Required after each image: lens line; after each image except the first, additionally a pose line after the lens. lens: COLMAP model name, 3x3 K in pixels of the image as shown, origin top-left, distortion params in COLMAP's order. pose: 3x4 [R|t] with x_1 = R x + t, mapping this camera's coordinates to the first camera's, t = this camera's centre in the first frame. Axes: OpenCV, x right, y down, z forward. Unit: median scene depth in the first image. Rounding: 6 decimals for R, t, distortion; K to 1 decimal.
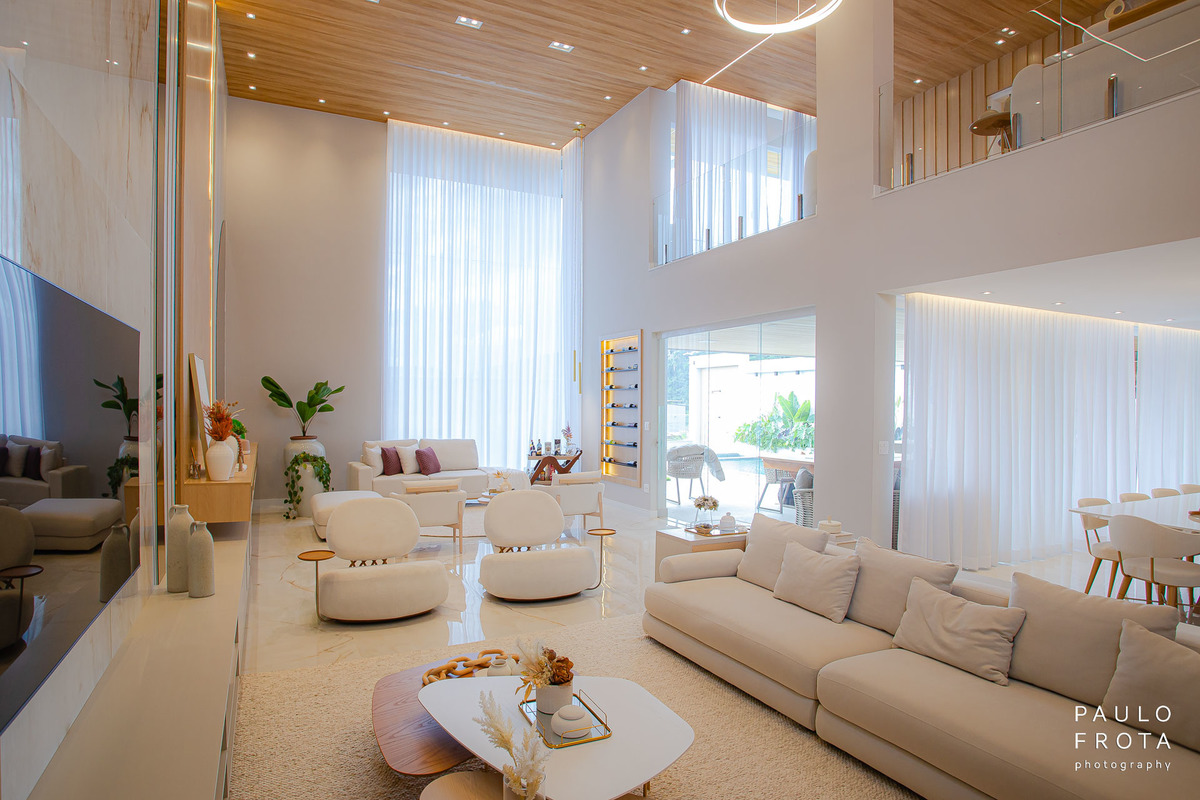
lens RADIAL K [[661.2, 0, 584.1], [0, 661.2, 416.7], [0, 0, 1]] dist [-0.072655, 0.034508]
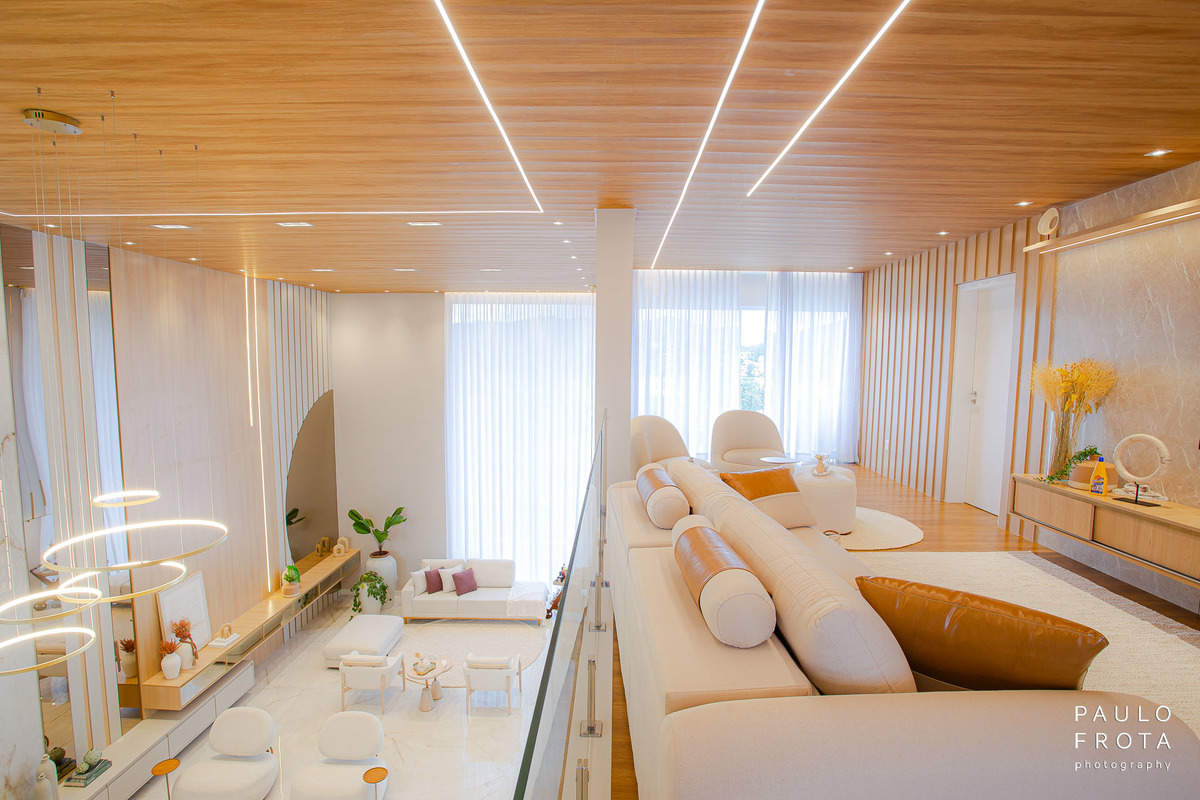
lens RADIAL K [[611.3, 0, 602.6], [0, 611.3, 418.2], [0, 0, 1]] dist [-0.064825, 0.028746]
pose [[0.886613, 0.048333, -0.459980, 0.549449], [-0.013573, 0.996815, 0.078580, -0.363888], [0.462313, -0.063427, 0.884445, 0.147556]]
